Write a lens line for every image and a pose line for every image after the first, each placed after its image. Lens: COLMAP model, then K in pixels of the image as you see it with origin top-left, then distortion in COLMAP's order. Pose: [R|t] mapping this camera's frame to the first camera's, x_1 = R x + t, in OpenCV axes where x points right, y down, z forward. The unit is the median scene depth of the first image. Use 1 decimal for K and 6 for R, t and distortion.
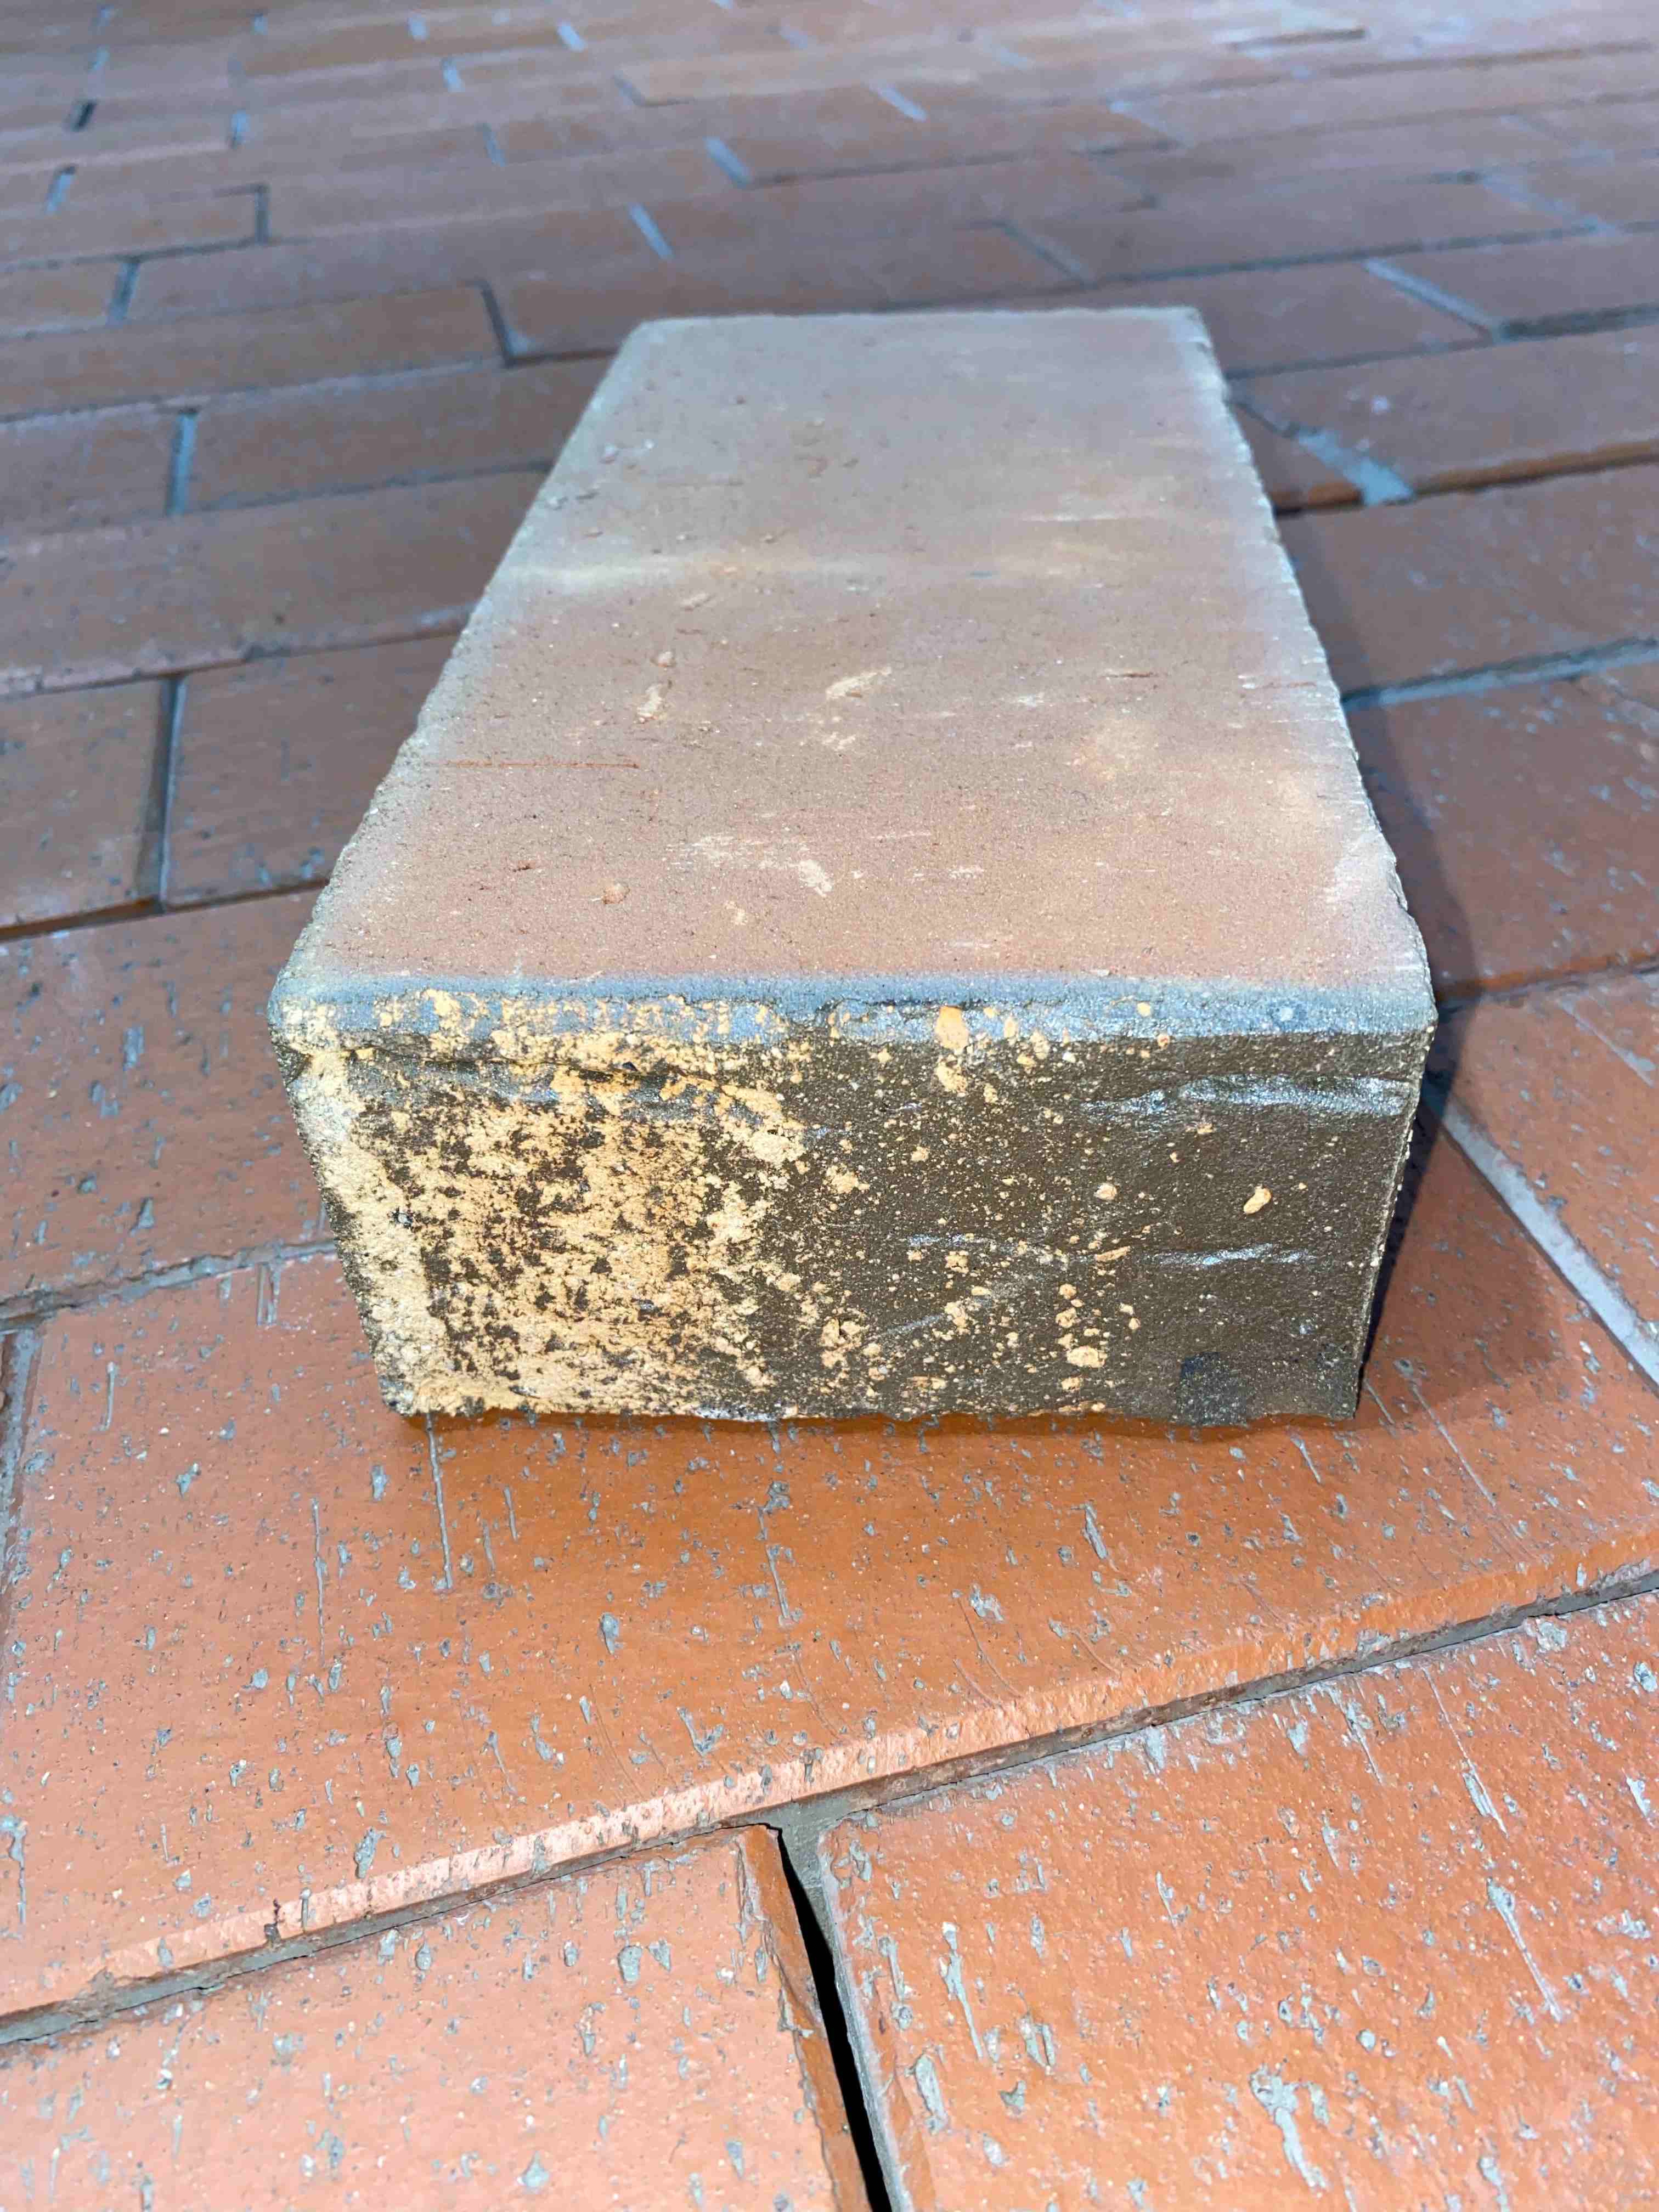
lens RADIAL K [[1731.1, 0, 855.9], [0, 1731.1, 1092.2], [0, 0, 1]] dist [0.003756, -0.009563]
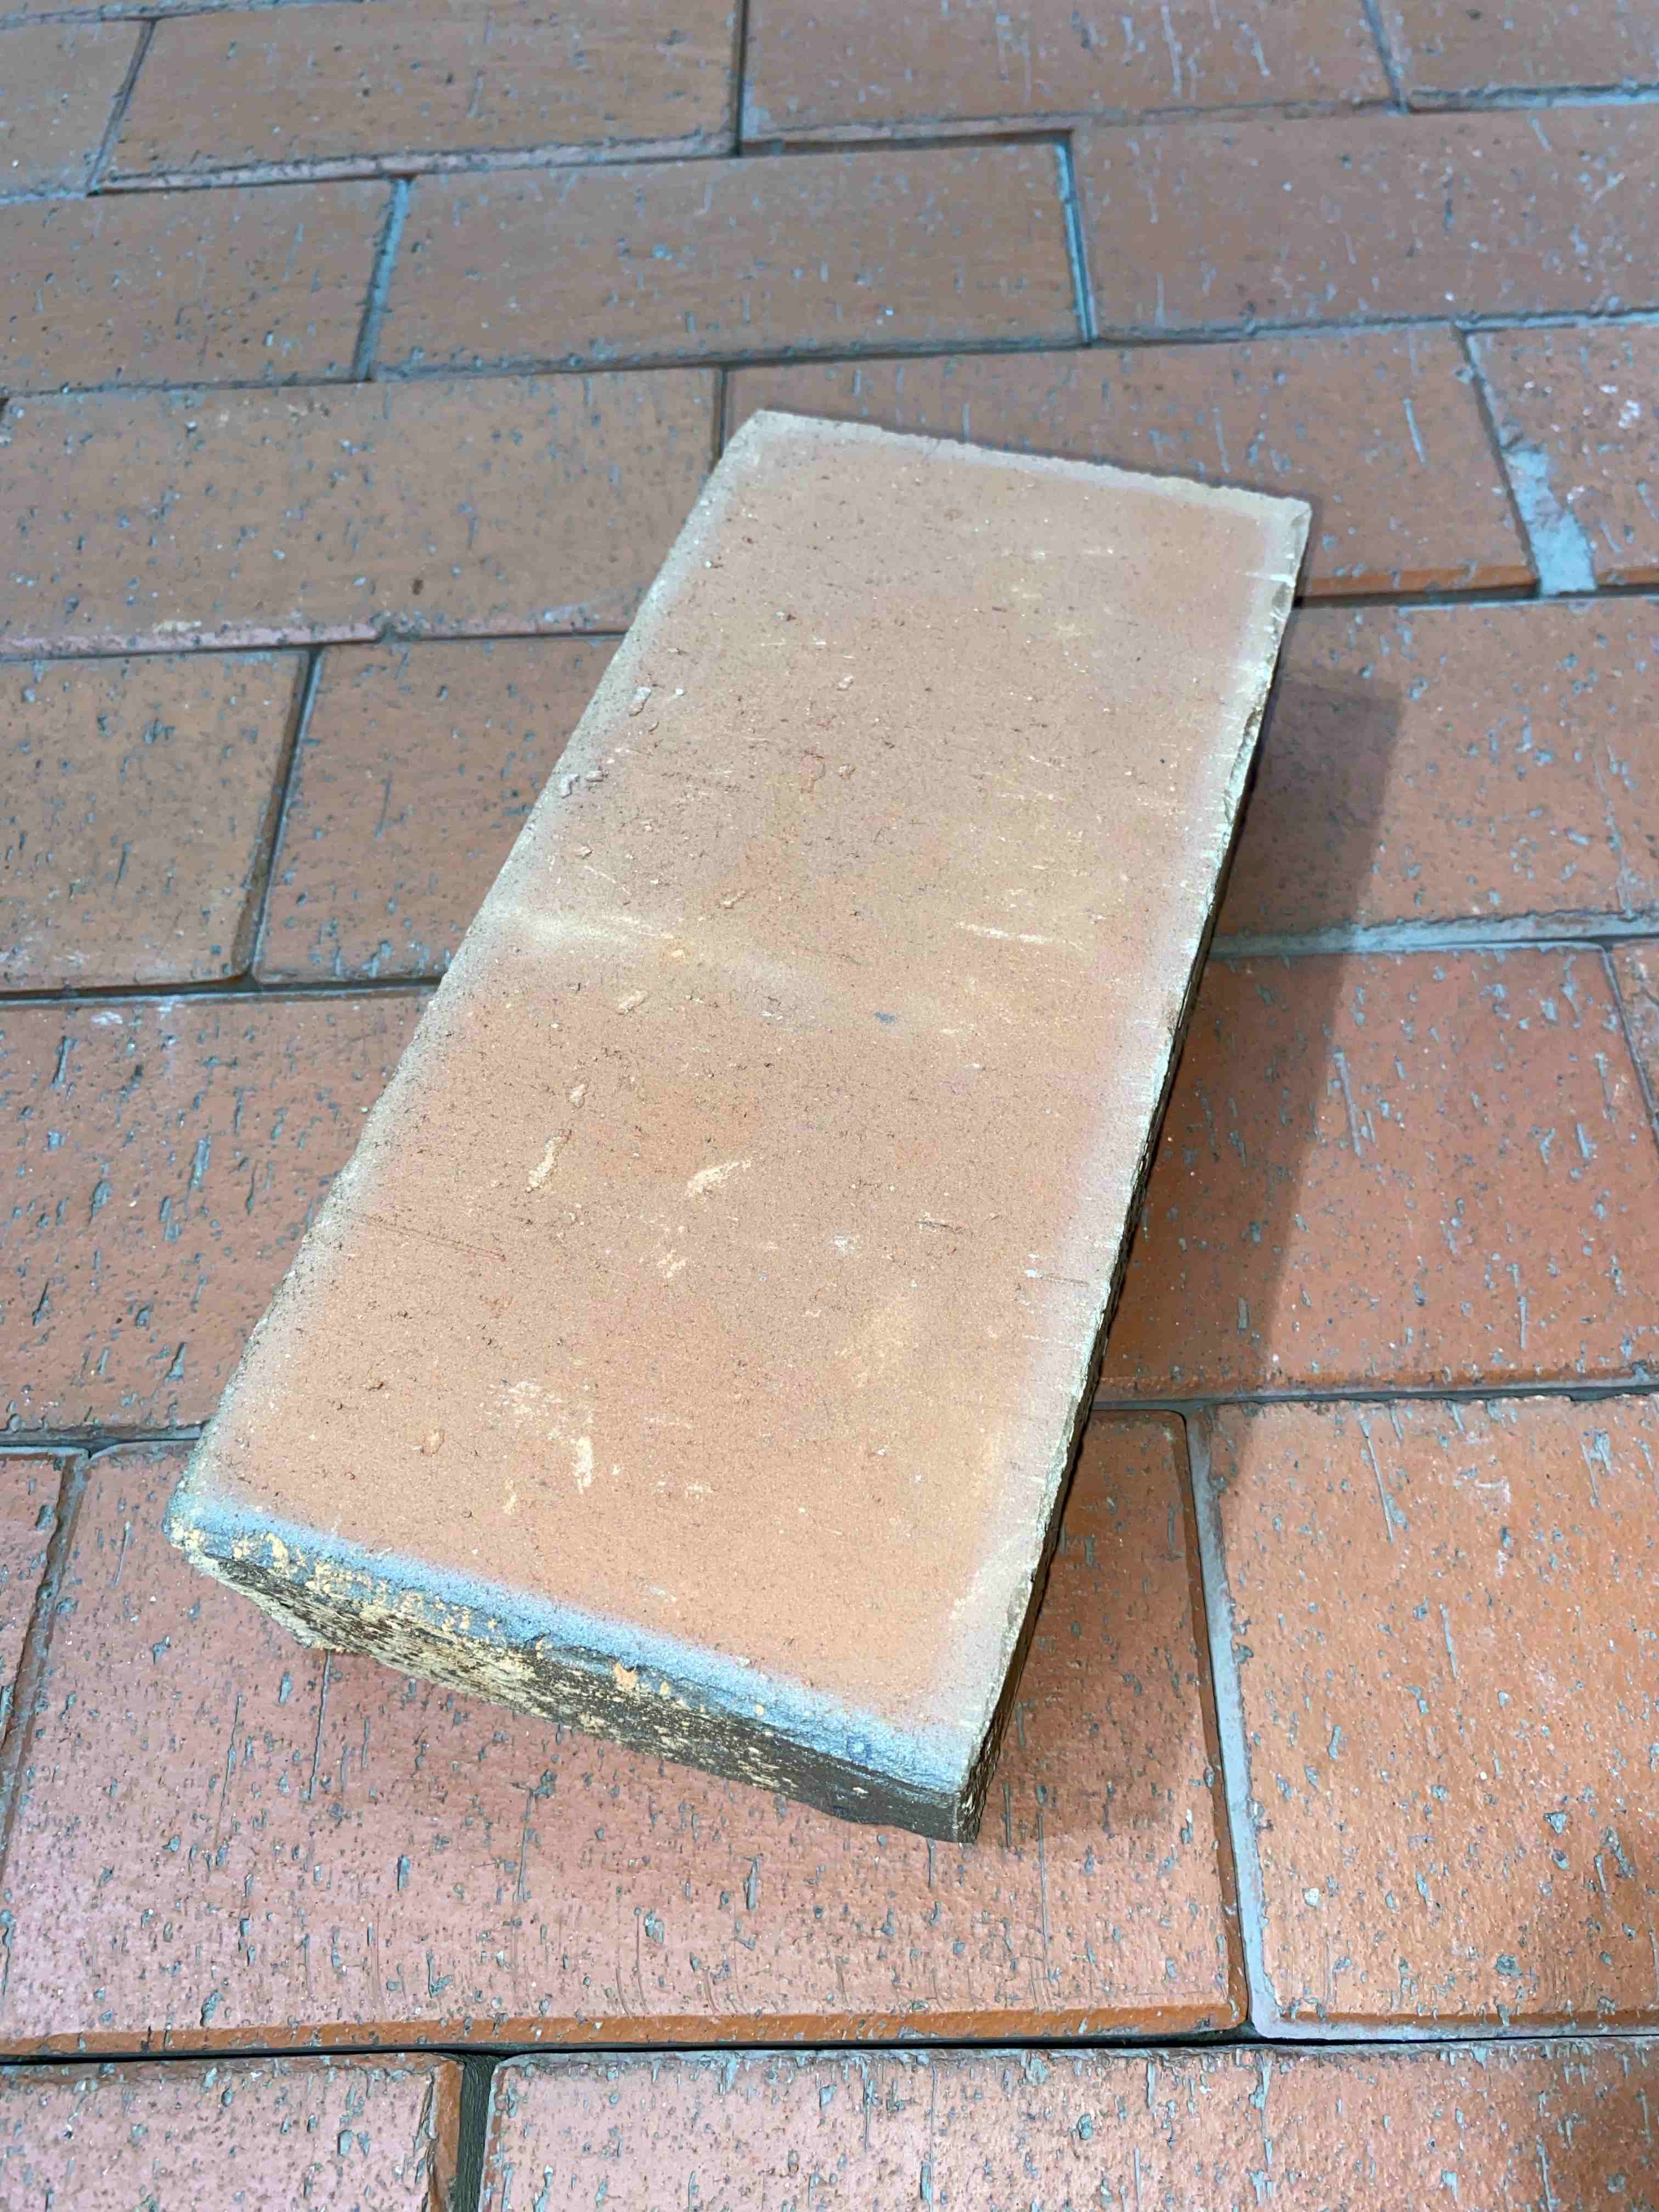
lens RADIAL K [[1731.1, 0, 844.7], [0, 1731.1, 1115.0], [0, 0, 1]] dist [0.003756, -0.009563]
pose [[0.969068, 0.205807, -0.136199, 0.144570], [-0.147836, 0.925996, 0.347384, -0.426223], [0.197614, -0.316504, 0.927779, -0.031979]]
